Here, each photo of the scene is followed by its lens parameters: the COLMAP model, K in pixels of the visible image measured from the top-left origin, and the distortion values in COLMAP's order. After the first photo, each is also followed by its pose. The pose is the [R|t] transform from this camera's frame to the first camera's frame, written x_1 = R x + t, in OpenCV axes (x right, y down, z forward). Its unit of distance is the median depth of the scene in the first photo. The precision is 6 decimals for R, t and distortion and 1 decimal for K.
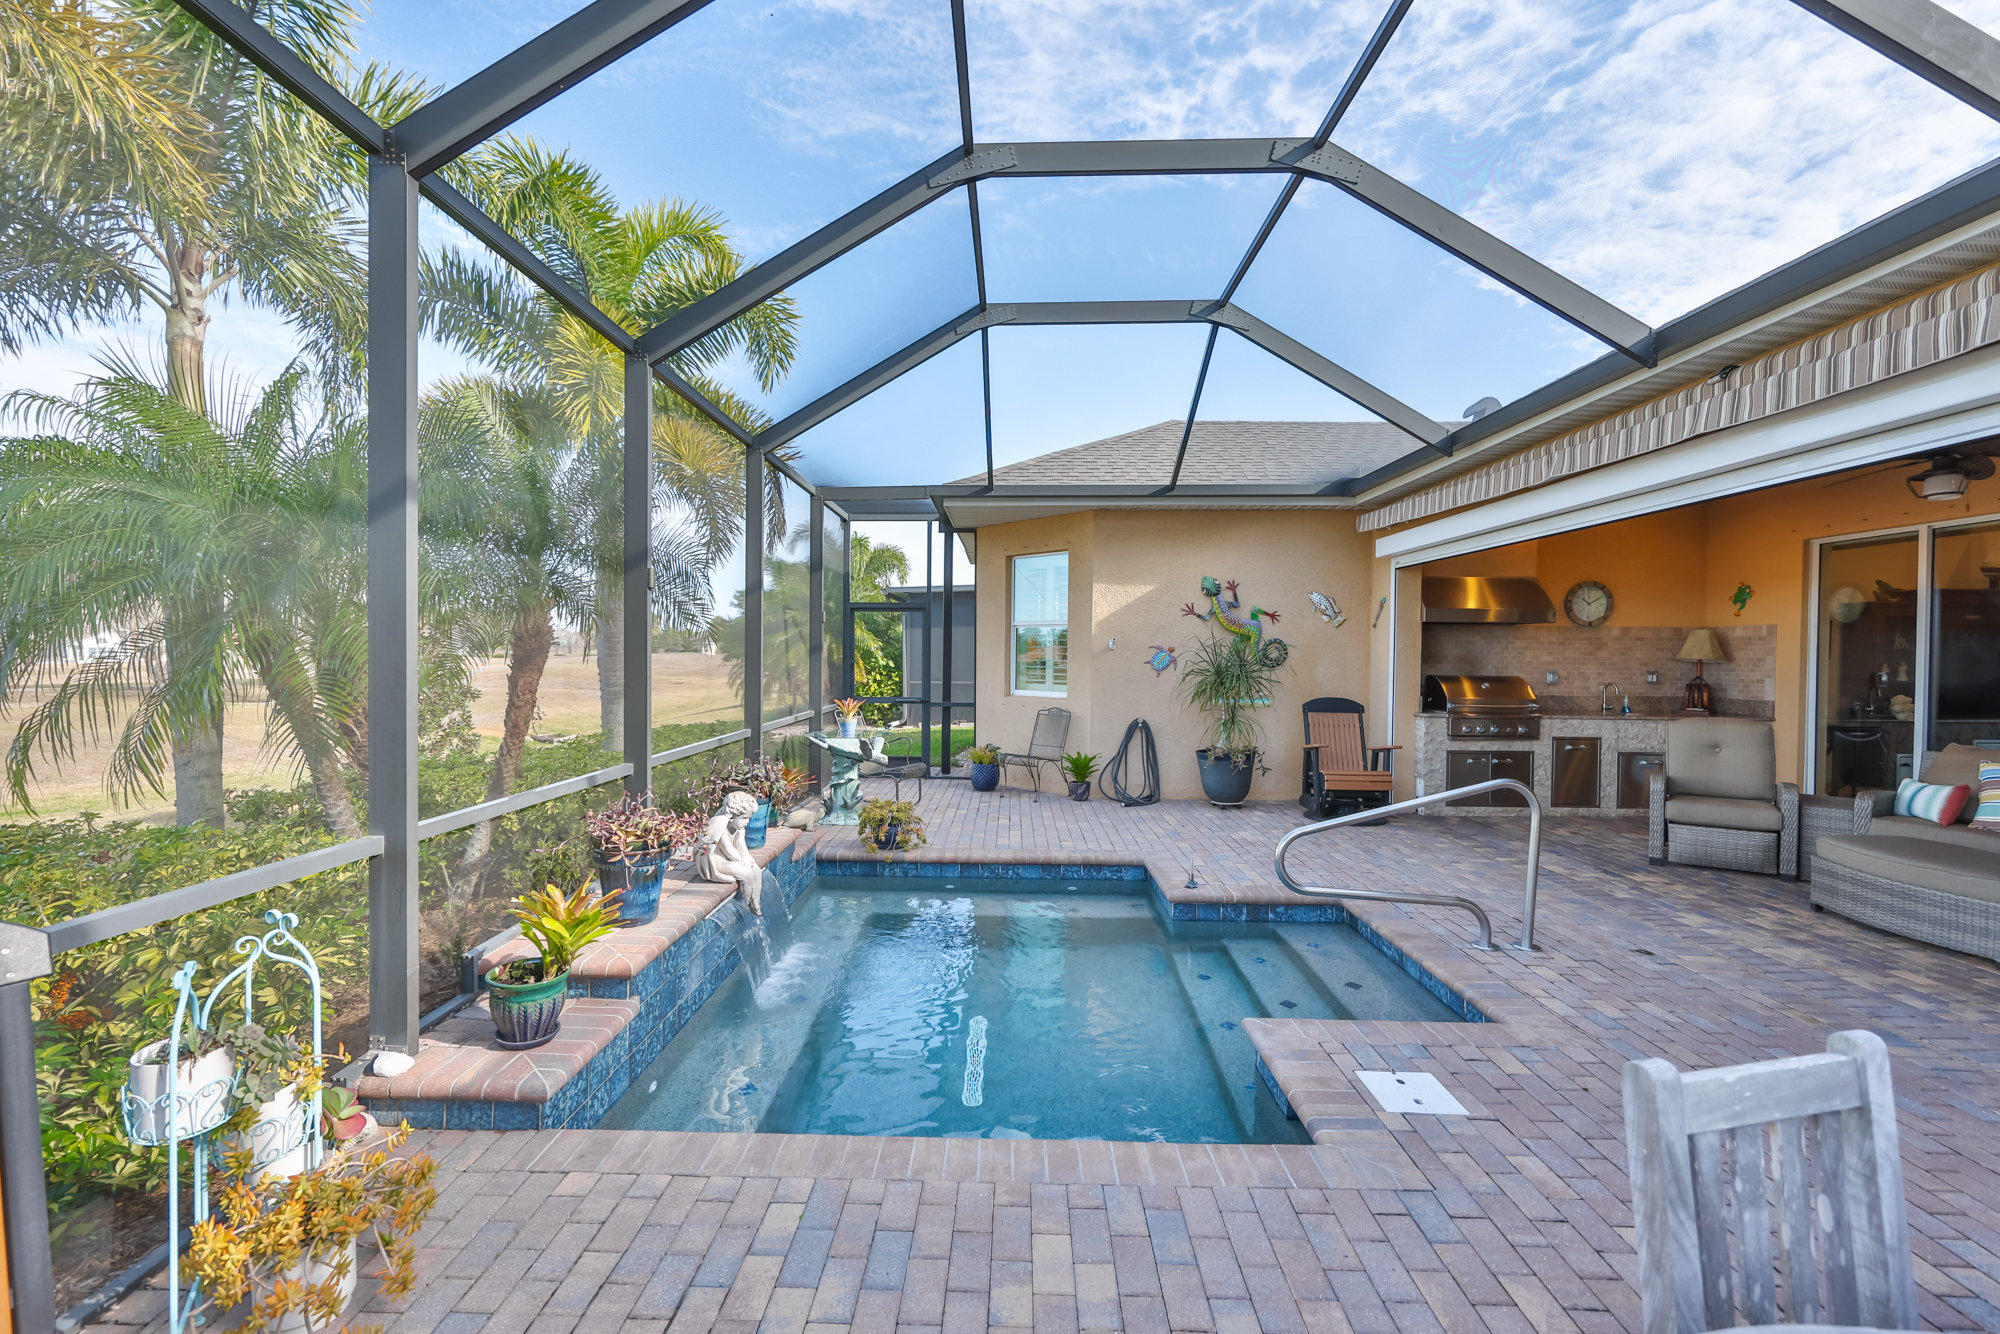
lens RADIAL K [[846.4, 0, 997.3], [0, 846.4, 674.3], [0, 0, 1]] dist [-0.010489, 0.000059]
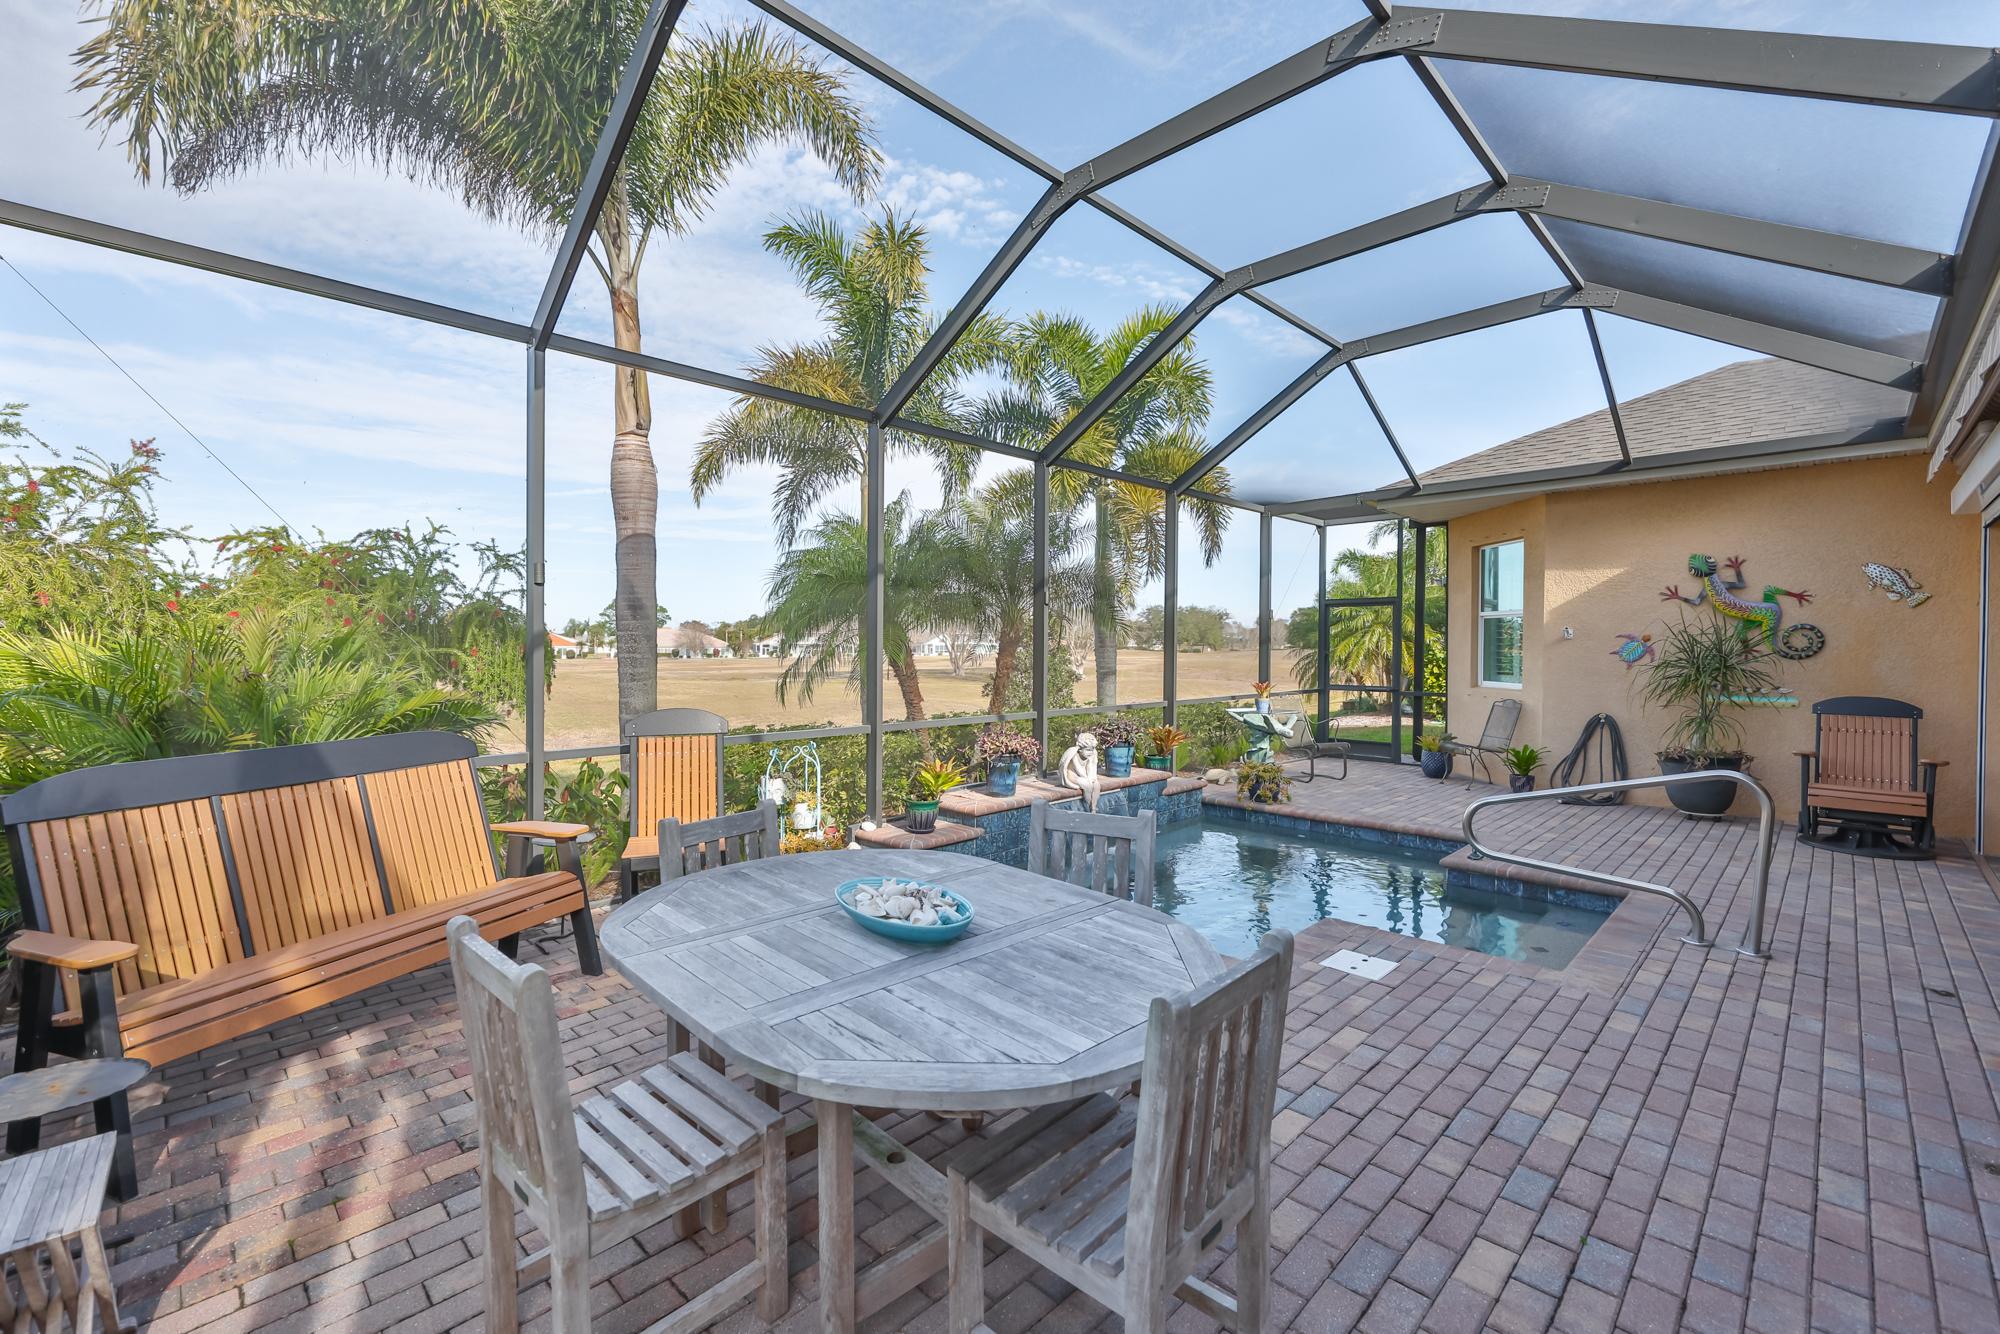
lens RADIAL K [[849.6, 0, 997.6], [0, 849.6, 656.7], [0, 0, 1]] dist [-0.005609, 0.000406]
pose [[0.730077, 0.003440, -0.683356, 0.348823], [-0.014132, 0.999849, -0.010065, 0.009412], [0.683219, 0.017005, 0.730016, -0.138102]]
